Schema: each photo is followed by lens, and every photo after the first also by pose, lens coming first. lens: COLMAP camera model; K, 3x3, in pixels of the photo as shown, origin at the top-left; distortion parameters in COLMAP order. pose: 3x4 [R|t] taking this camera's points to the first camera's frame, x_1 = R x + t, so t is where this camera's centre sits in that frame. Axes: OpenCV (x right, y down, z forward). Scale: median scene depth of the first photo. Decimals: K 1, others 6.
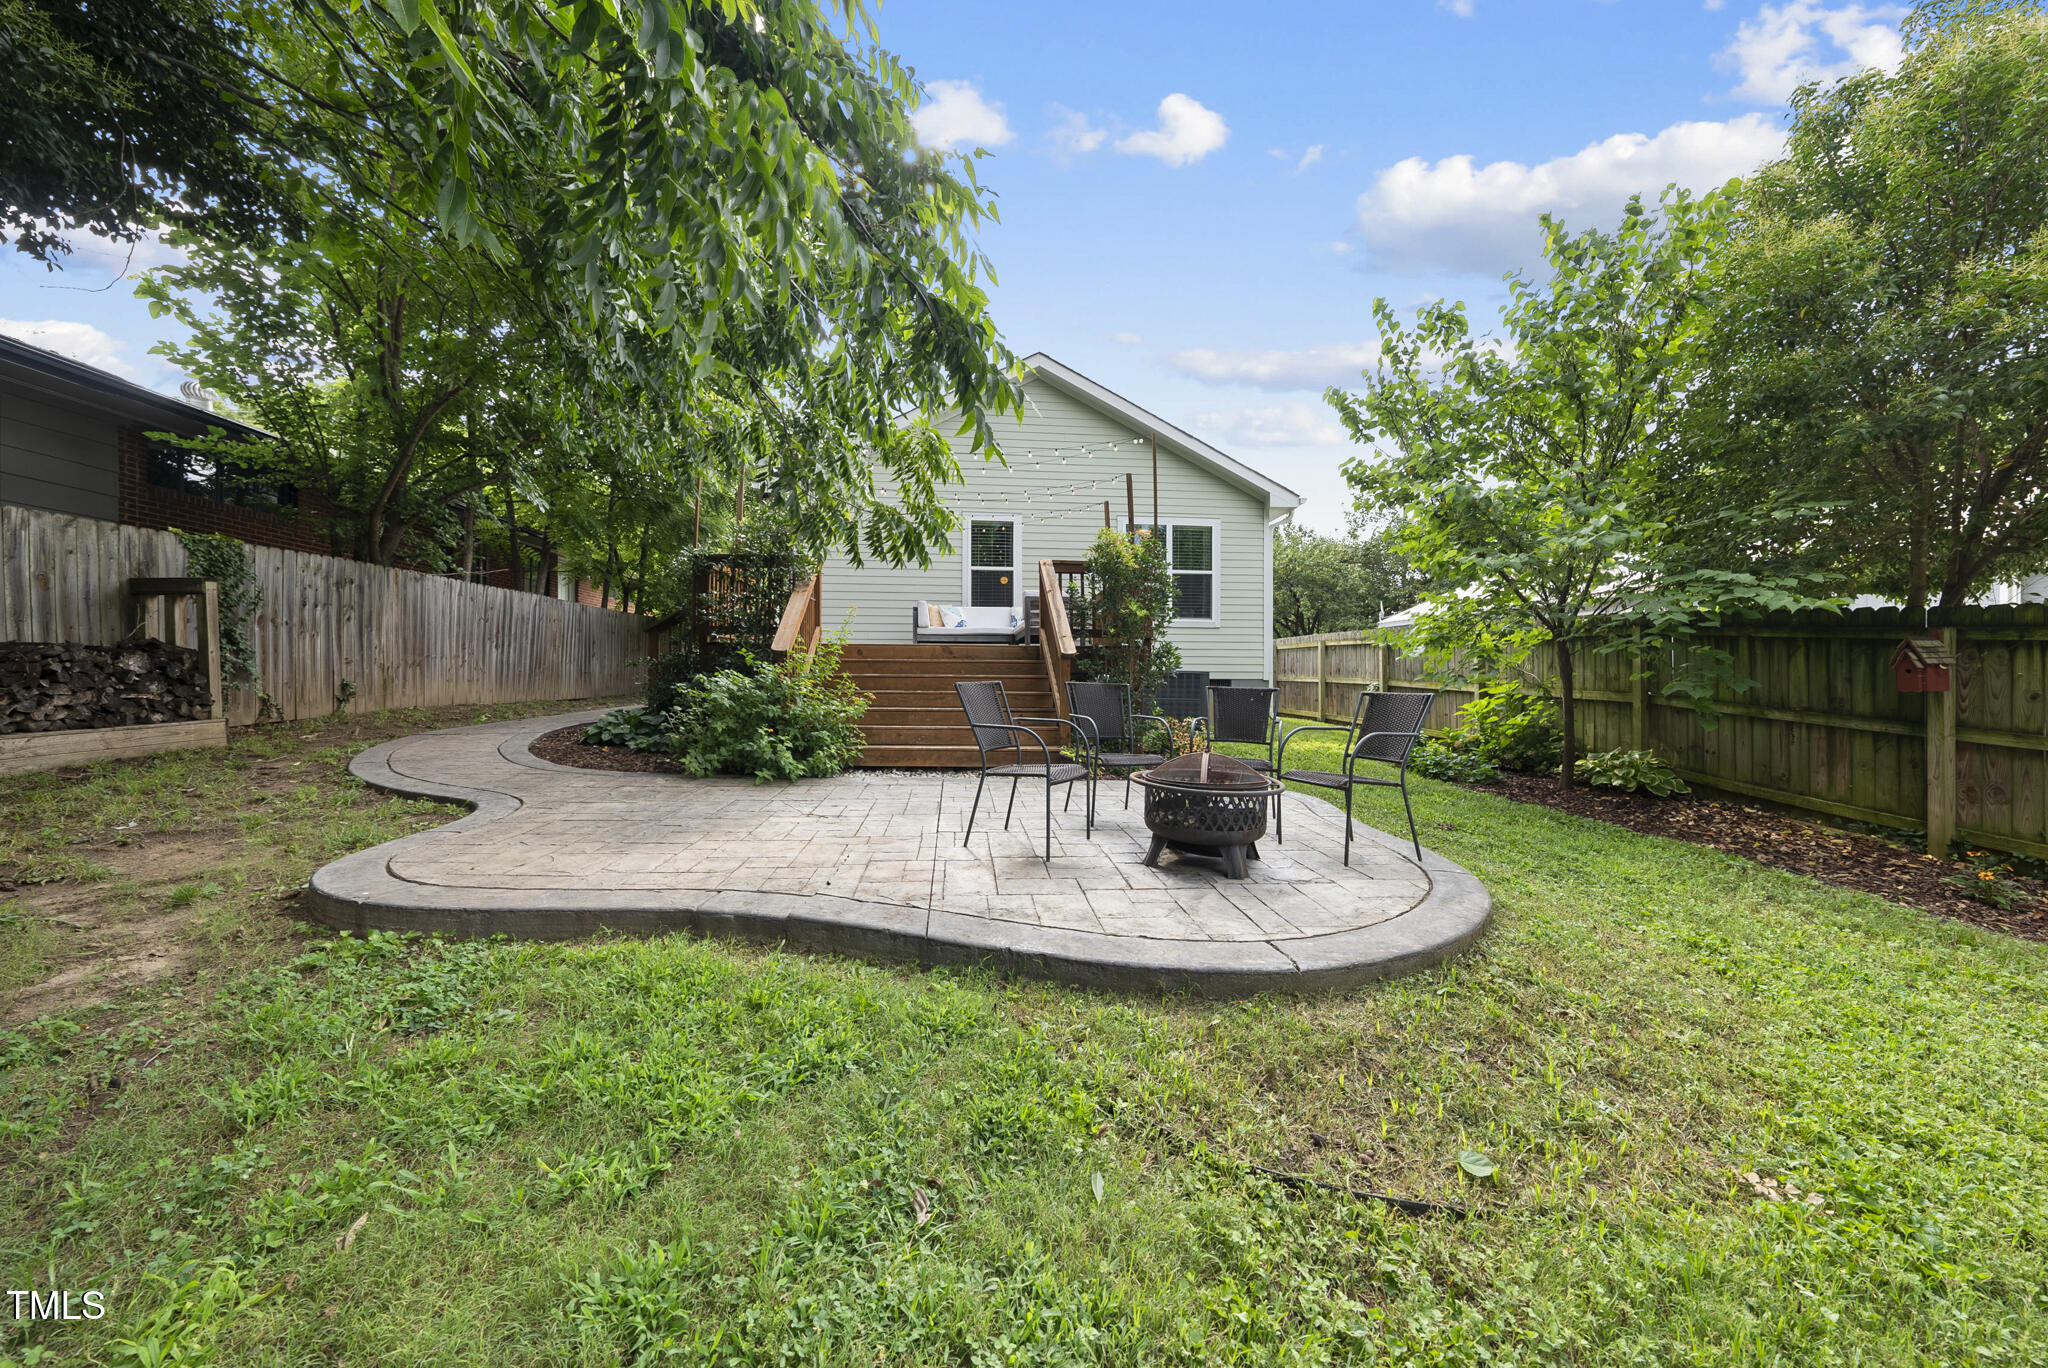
lens RADIAL K [[703.0, 0, 1016.4], [0, 703.0, 678.2], [0, 0, 1]] dist [-0.003139, 0.000381]
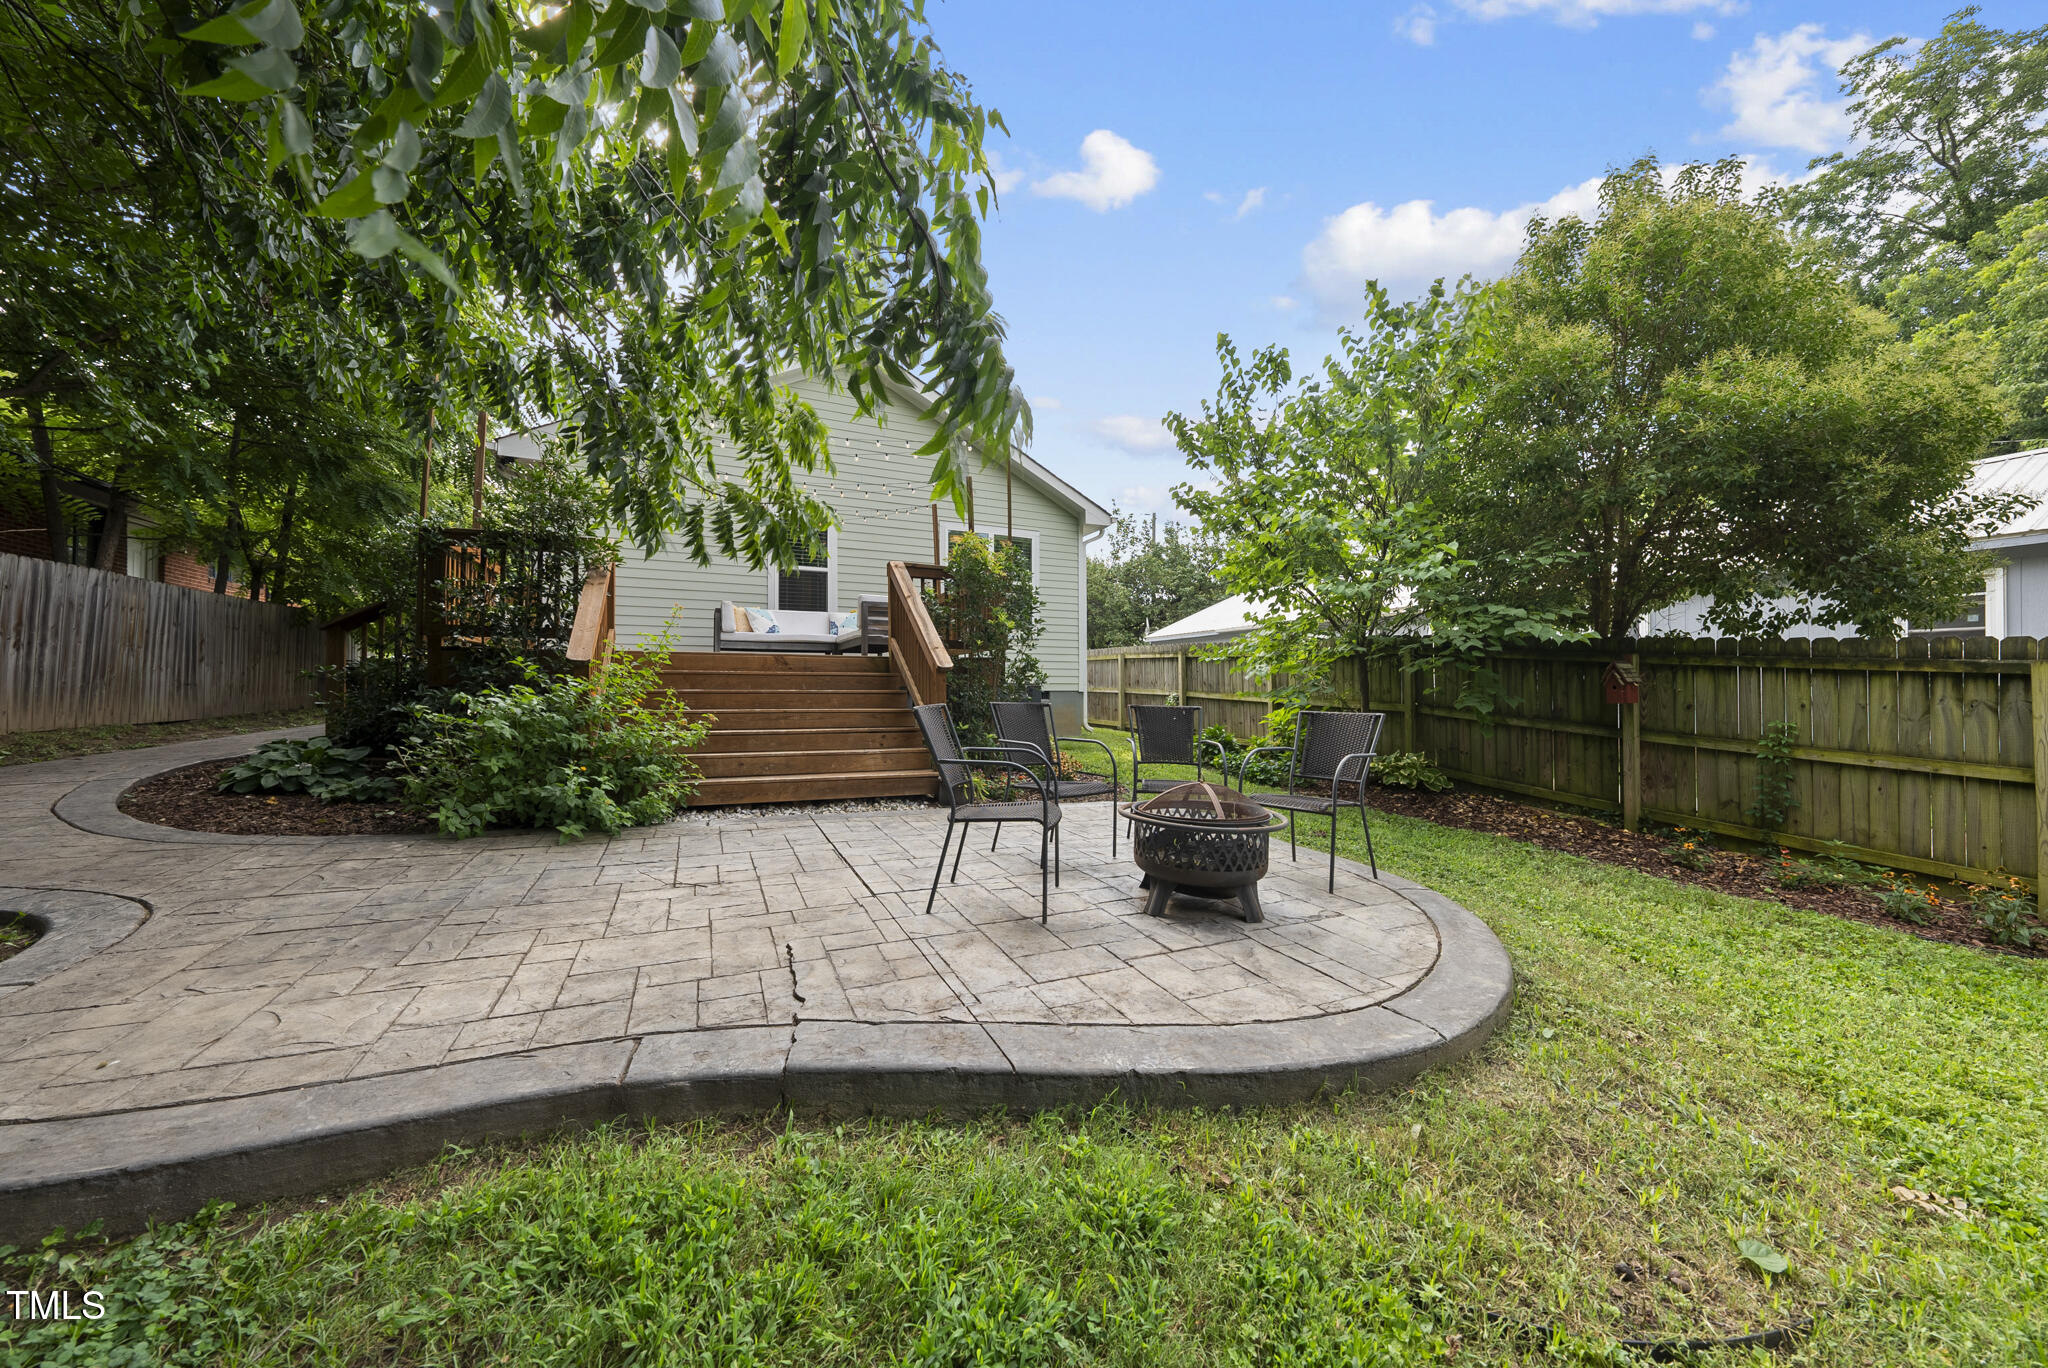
lens RADIAL K [[703.0, 0, 1023.6], [0, 703.0, 682.3], [0, 0, 1]] dist [-0.003139, 0.000381]
pose [[0.940995, 0.000806, 0.338419, -0.146097], [0.001048, 0.999985, -0.005297, -0.011565], [-0.338418, 0.005340, 0.940981, 0.125475]]
